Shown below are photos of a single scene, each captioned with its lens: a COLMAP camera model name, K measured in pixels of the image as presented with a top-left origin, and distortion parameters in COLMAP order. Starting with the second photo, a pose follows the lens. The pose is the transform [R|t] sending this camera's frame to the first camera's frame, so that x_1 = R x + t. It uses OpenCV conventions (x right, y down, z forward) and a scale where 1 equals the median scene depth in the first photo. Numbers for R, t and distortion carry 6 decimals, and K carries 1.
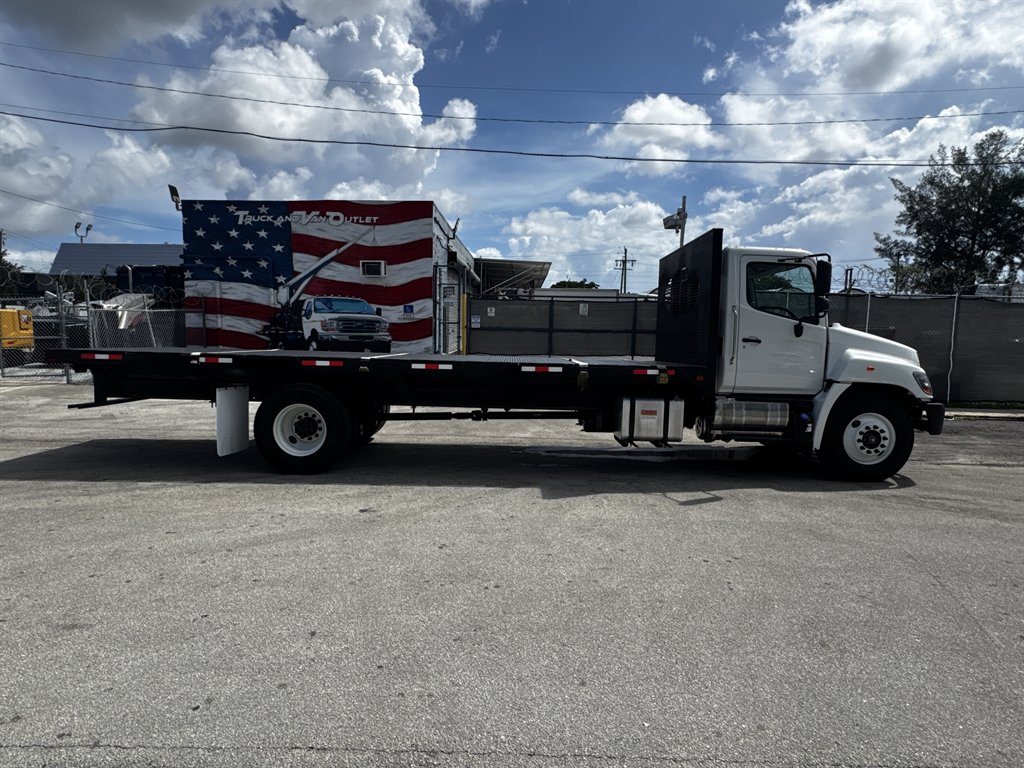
lens RADIAL K [[585.1, 0, 505.7], [0, 585.1, 387.6], [0, 0, 1]] dist [-0.002300, 0.004721]
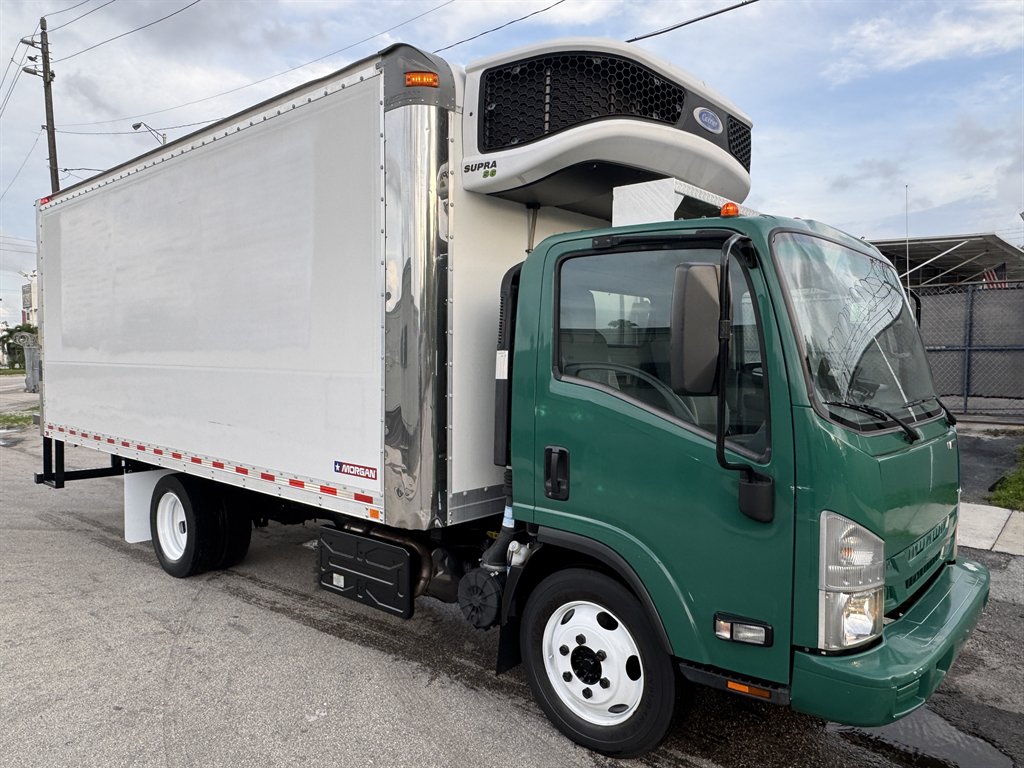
lens RADIAL K [[720.1, 0, 503.9], [0, 720.1, 381.4], [0, 0, 1]] dist [0.010206, -0.011621]
pose [[0.742302, 0.005603, -0.670042, 0.342449], [-0.046431, 0.997992, -0.043094, -0.021992], [0.668454, 0.063099, 0.741072, 0.263454]]
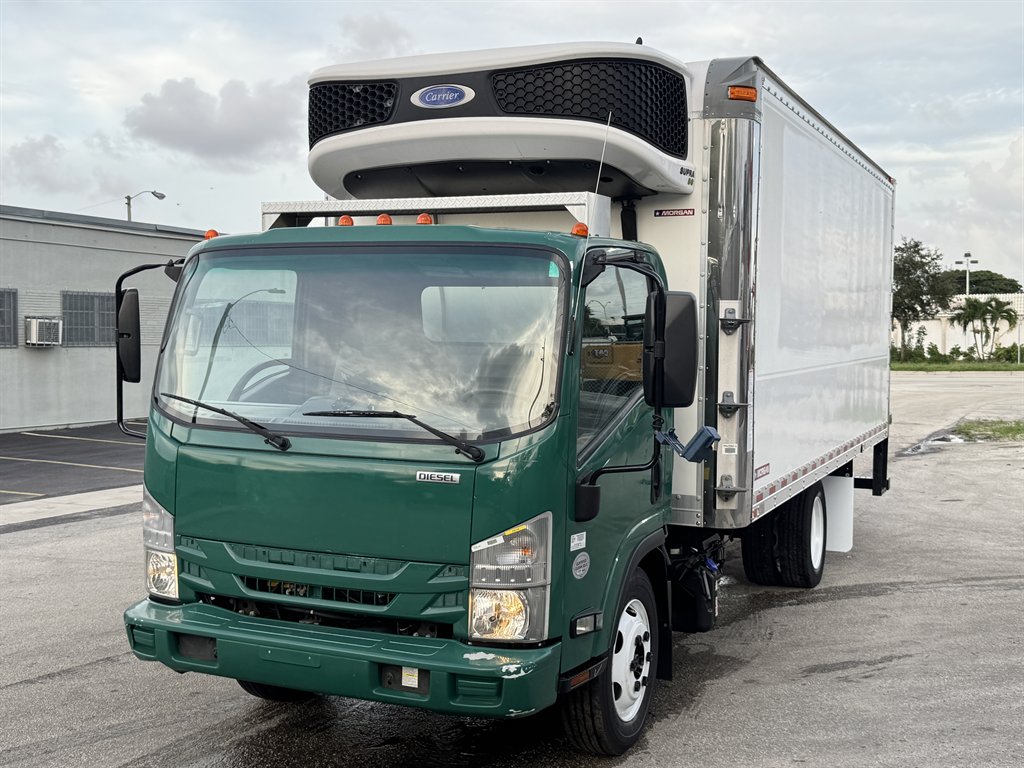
lens RADIAL K [[1198.6, 0, 495.9], [0, 1198.6, 375.8], [0, 0, 1]] dist [0.078040, 0.000000]
pose [[-0.423753, 0.011258, -0.905708, 0.531122], [-0.100728, 0.993135, 0.059472, -0.057854], [0.900160, 0.116432, -0.419710, 0.616421]]
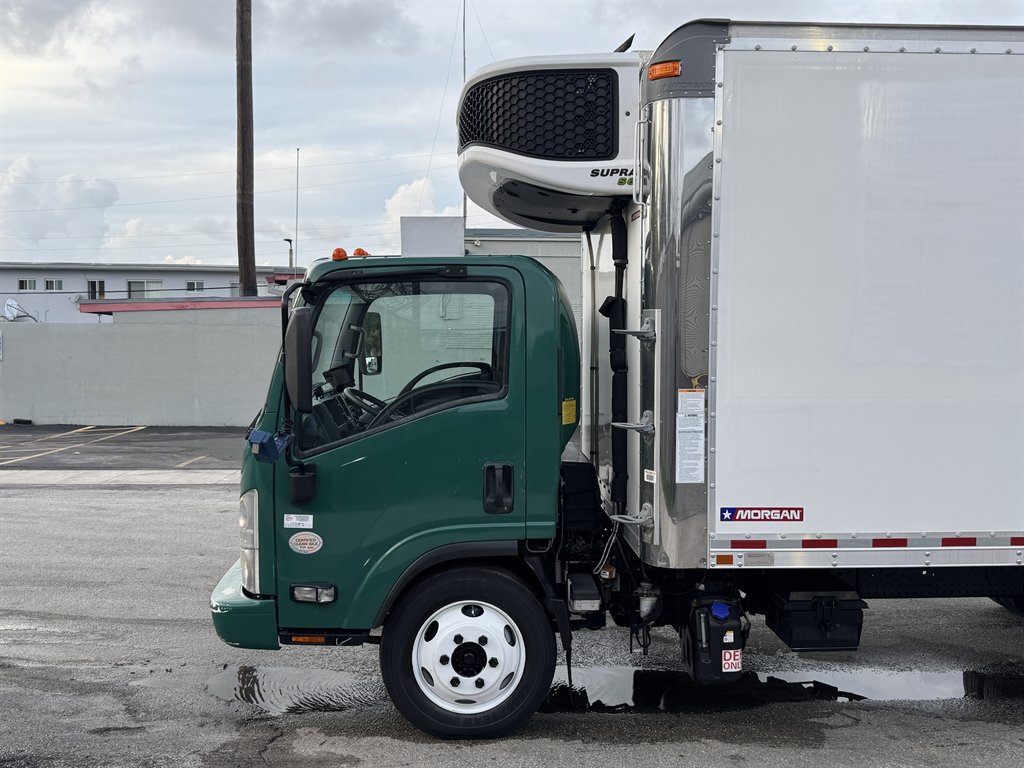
lens RADIAL K [[929.3, 0, 511.3], [0, 929.3, 383.0], [0, 0, 1]] dist [0.044789, 0.000000]
pose [[-0.998476, -0.021952, -0.050626, 0.239436], [-0.029443, 0.987891, 0.152329, -0.081868], [0.046669, 0.153587, -0.987032, 0.762931]]
